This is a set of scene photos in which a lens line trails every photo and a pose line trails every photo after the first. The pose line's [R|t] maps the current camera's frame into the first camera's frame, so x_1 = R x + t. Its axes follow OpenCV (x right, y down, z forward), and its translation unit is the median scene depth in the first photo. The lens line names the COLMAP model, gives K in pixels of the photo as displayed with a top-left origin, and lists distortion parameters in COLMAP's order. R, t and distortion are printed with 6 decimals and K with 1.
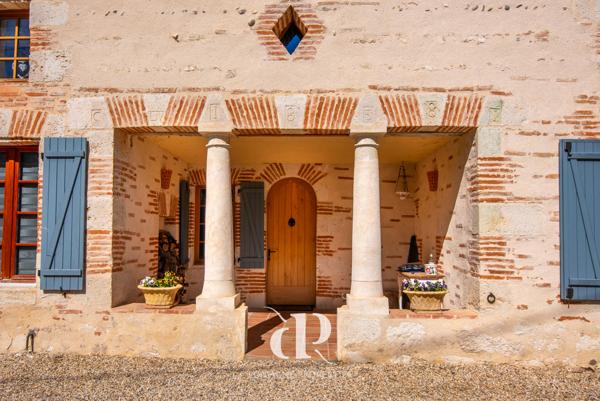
lens RADIAL K [[482.4, 0, 303.9], [0, 482.4, 200.6], [0, 0, 1]] dist [0.004950, 0.006467]
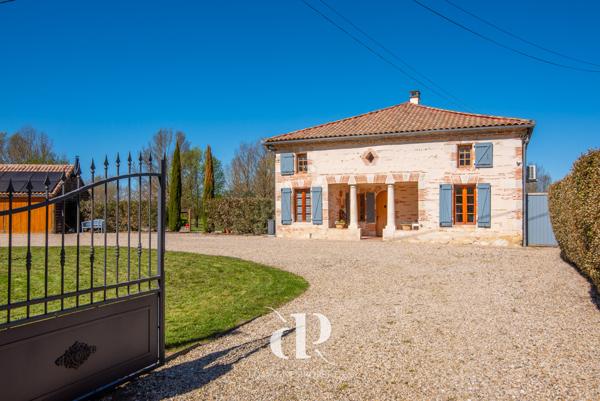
lens RADIAL K [[583.2, 0, 301.7], [0, 583.2, 200.8], [0, 0, 1]] dist [0.001795, 0.000000]
pose [[0.934783, -0.015354, -0.354887, 1.132797], [0.029422, 0.998979, 0.034277, -0.184108], [0.353999, -0.042483, 0.934280, -3.647918]]
